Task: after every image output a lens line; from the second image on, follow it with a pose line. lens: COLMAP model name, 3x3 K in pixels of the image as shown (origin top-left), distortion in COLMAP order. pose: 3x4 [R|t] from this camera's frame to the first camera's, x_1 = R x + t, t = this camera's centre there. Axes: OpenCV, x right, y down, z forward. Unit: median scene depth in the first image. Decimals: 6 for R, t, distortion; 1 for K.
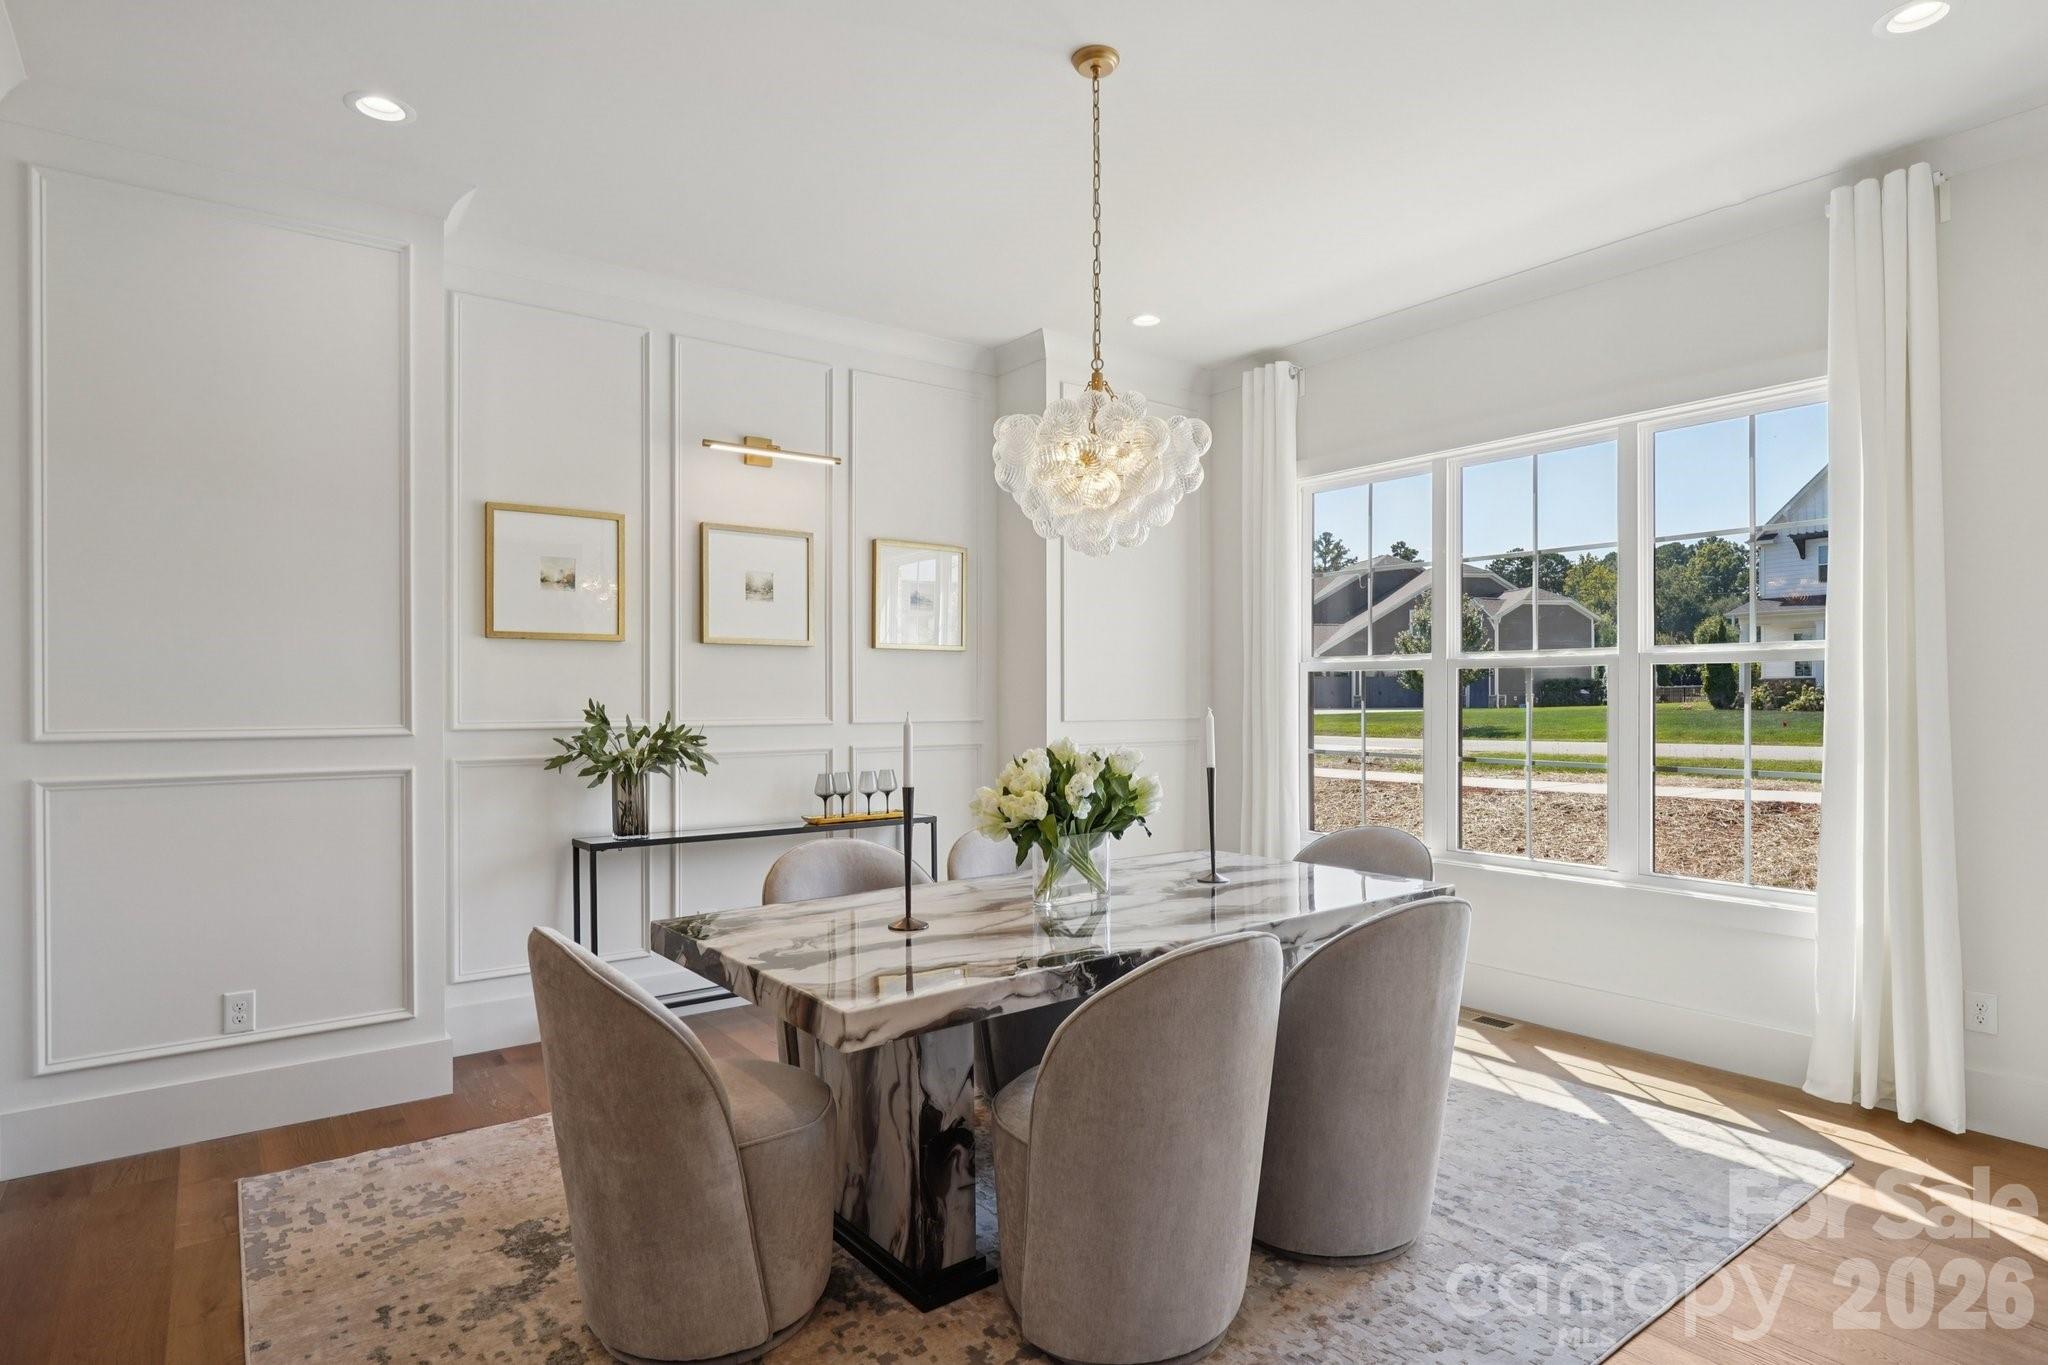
lens RADIAL K [[1078.2, 0, 1018.8], [0, 1078.2, 696.3], [0, 0, 1]] dist [-0.015190, -0.000533]
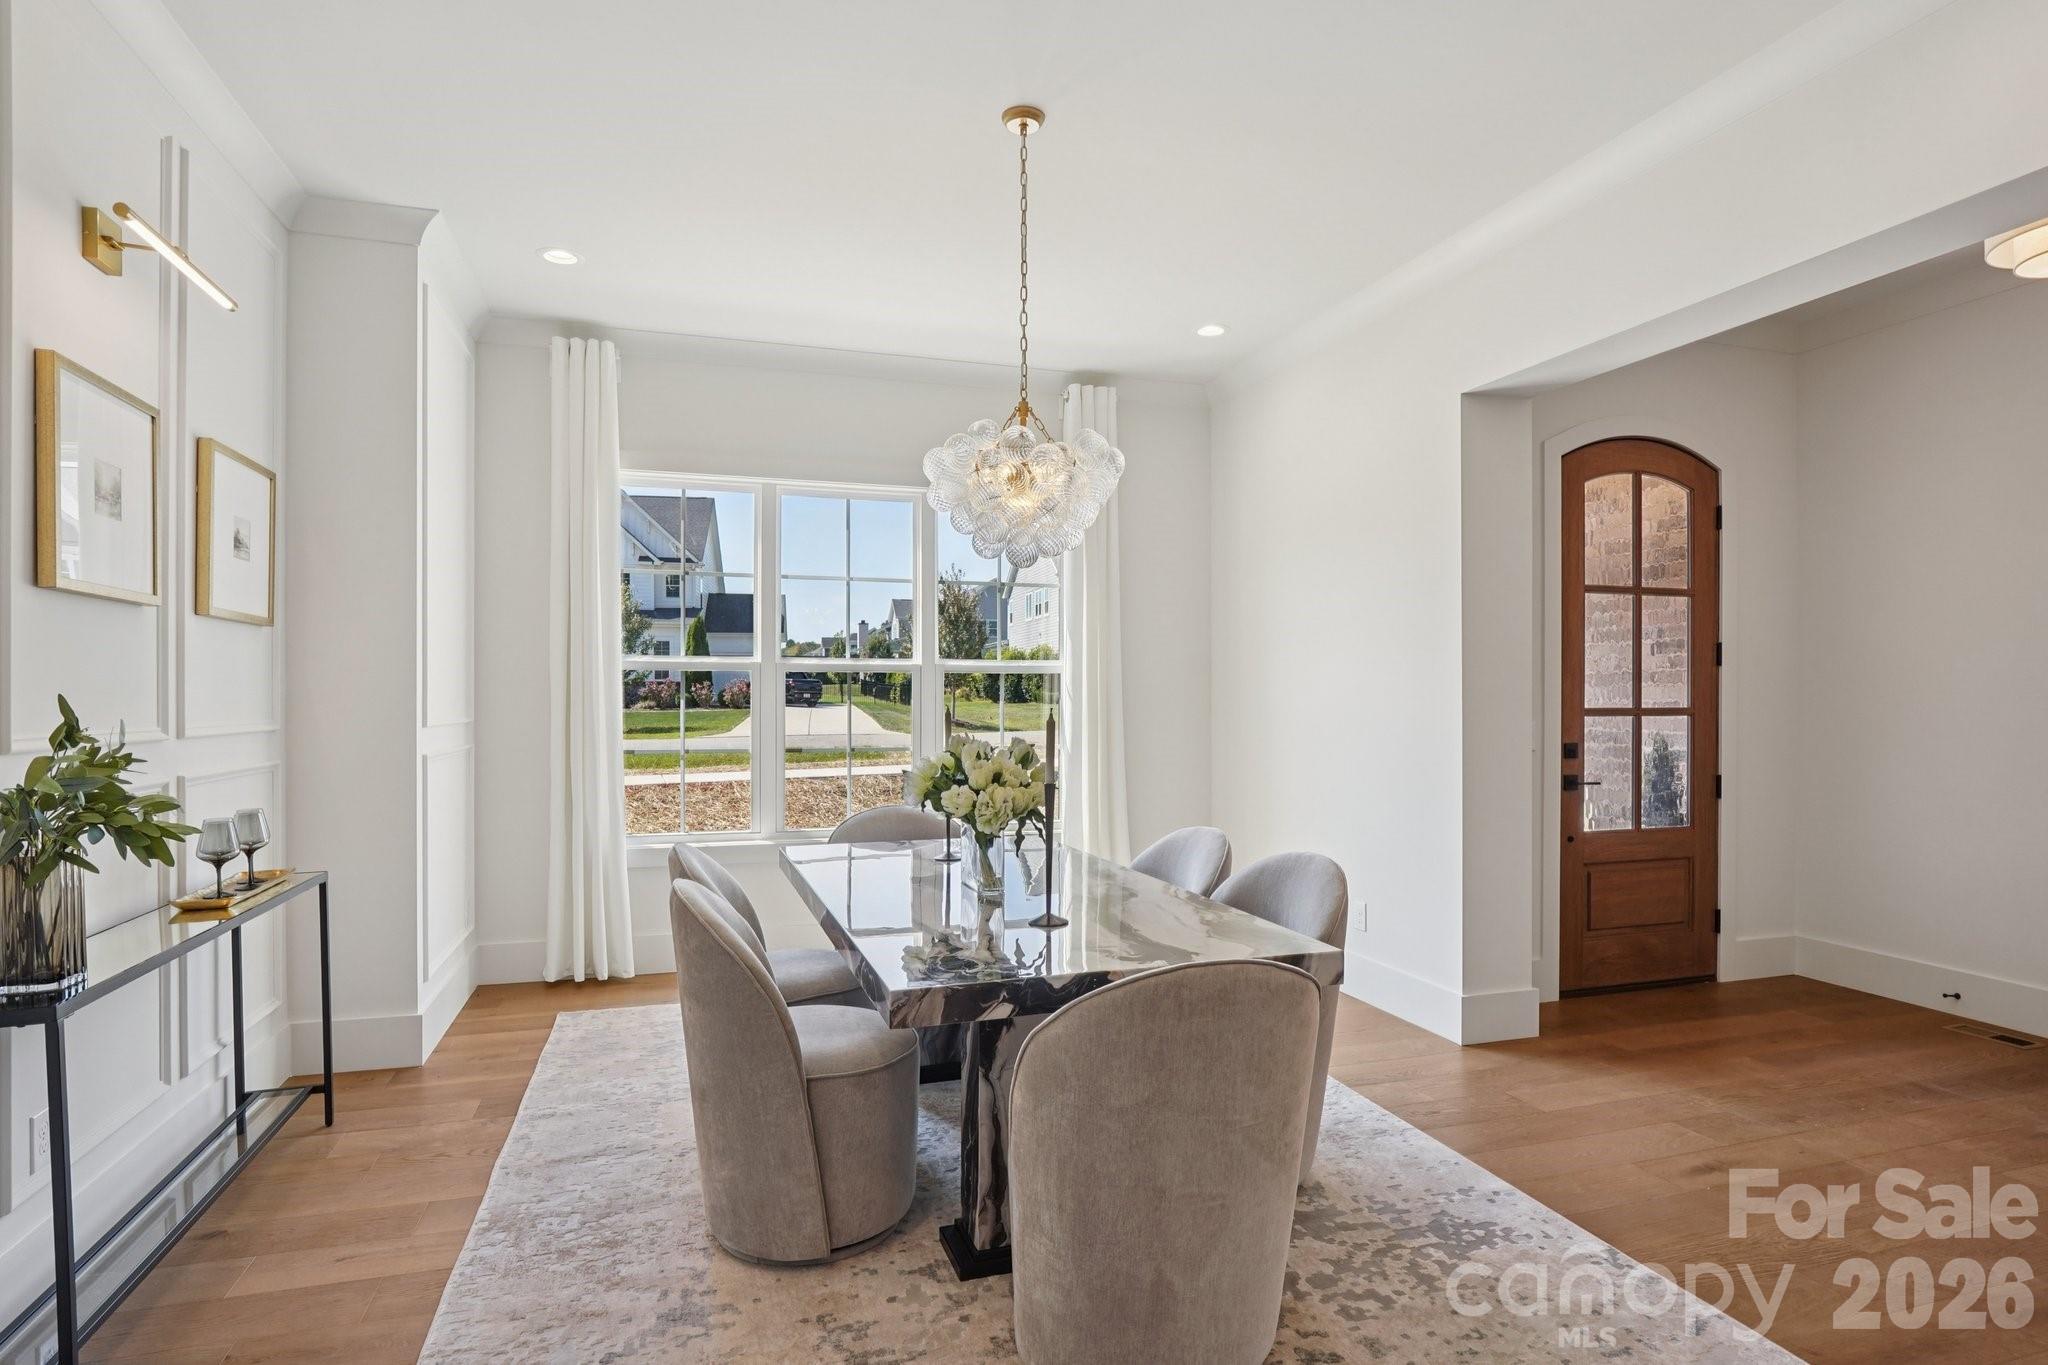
lens RADIAL K [[1084.6, 0, 1017.3], [0, 1084.6, 695.0], [0, 0, 1]] dist [-0.018081, -0.000408]
pose [[0.334249, 0.003586, 0.942478, -0.645473], [-0.000607, 0.999993, -0.003589, 0.003164], [-0.942484, 0.000628, 0.334249, 0.418330]]
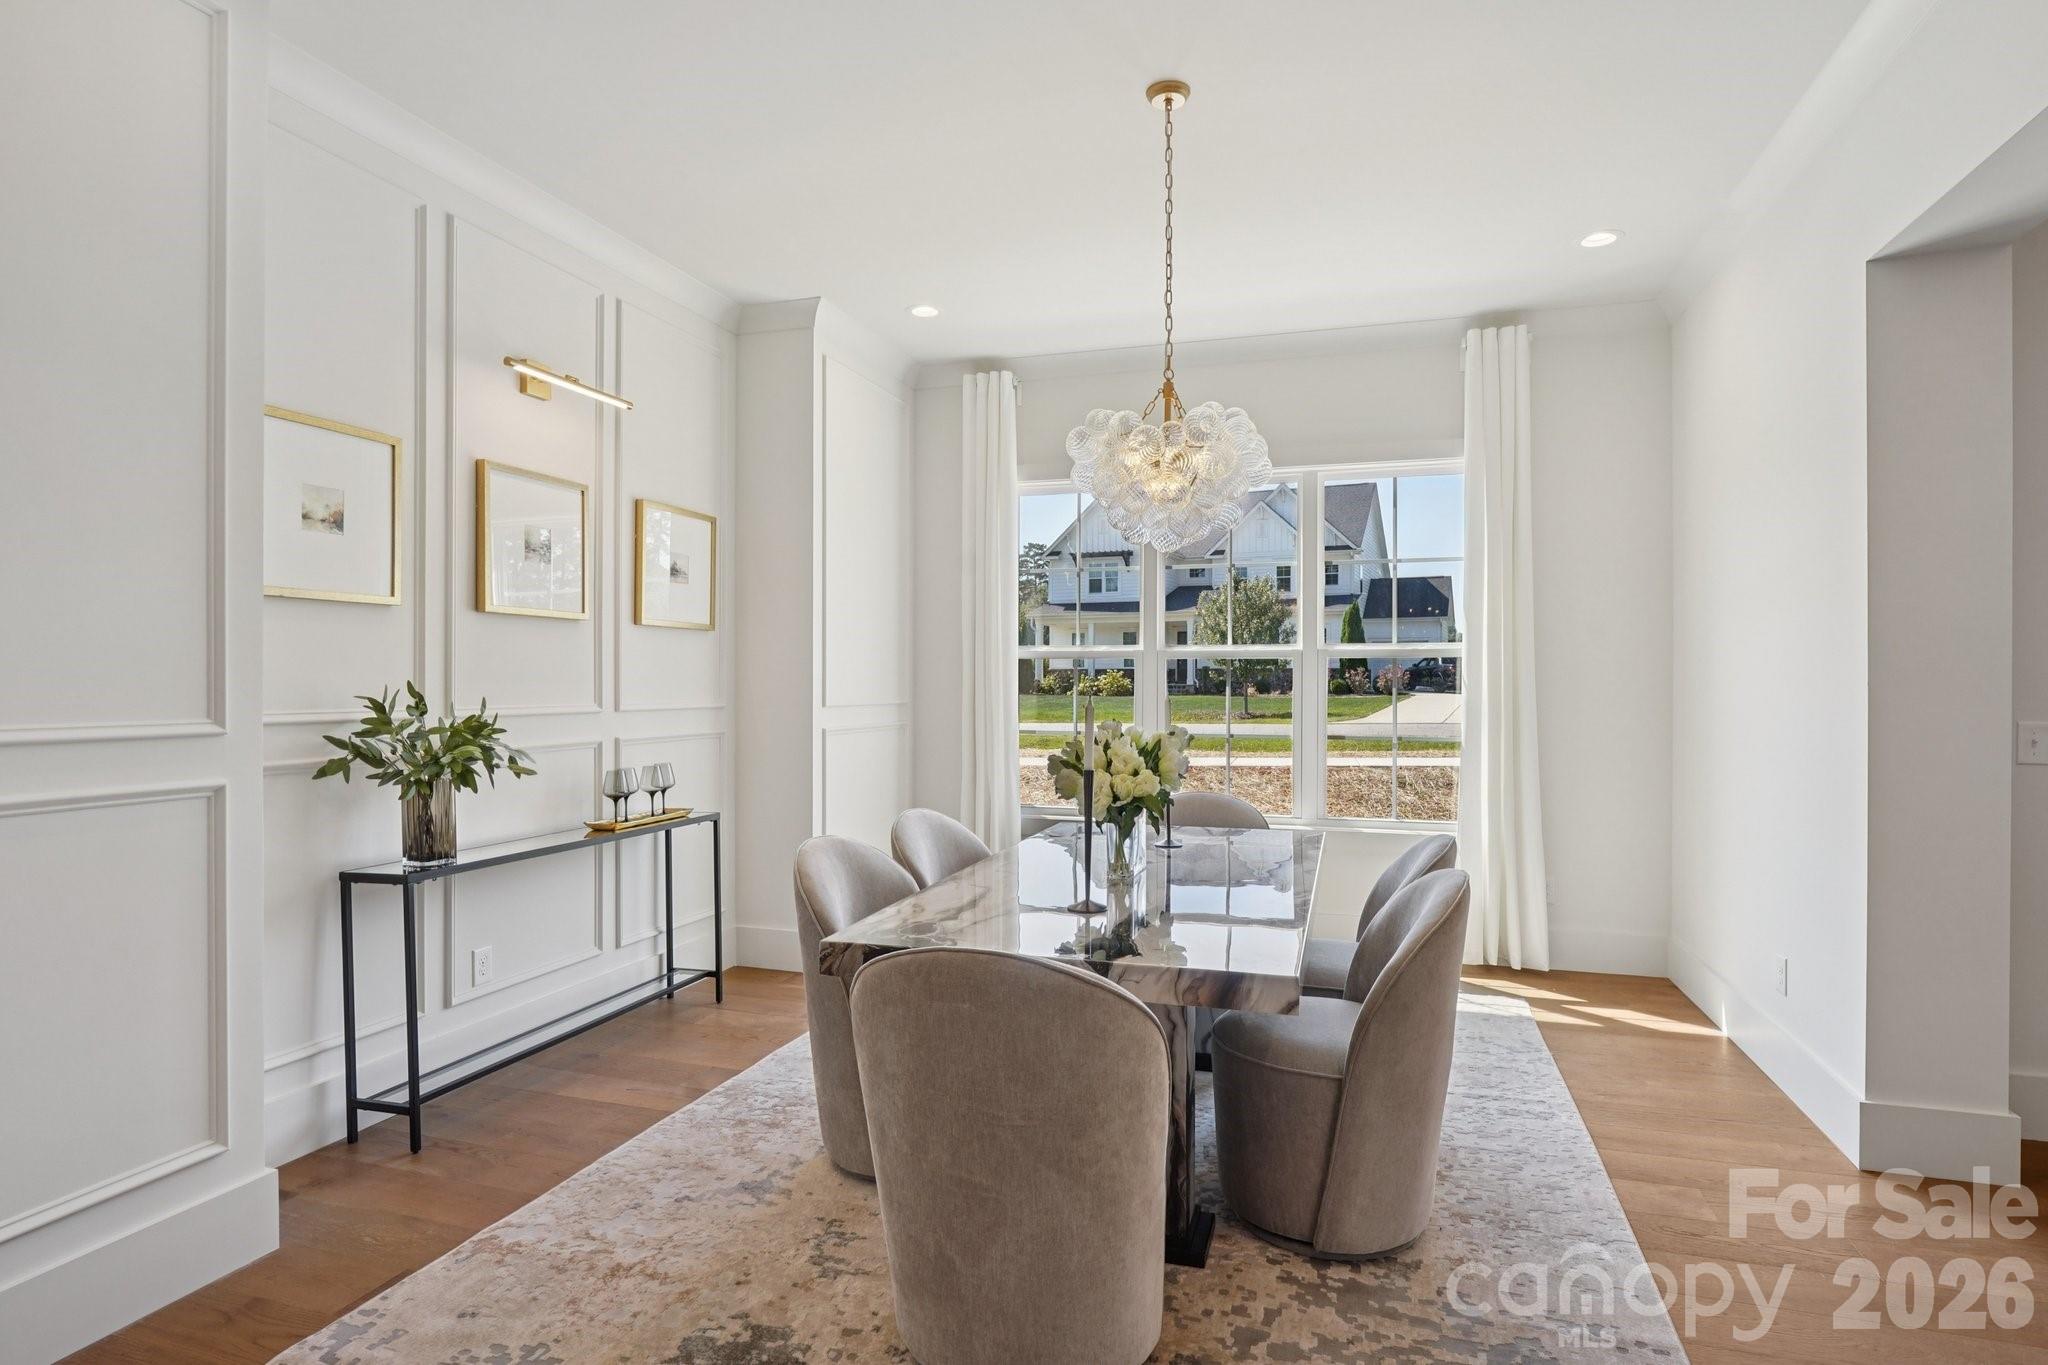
lens RADIAL K [[1079.5, 0, 1024.0], [0, 1079.5, 682.5], [0, 0, 1]] dist [-0.017961, -0.000463]
pose [[0.816453, 0.003379, 0.577403, -0.444142], [-0.003088, 0.999994, -0.001486, 0.002623], [-0.577404, -0.000570, 0.816458, 0.130274]]
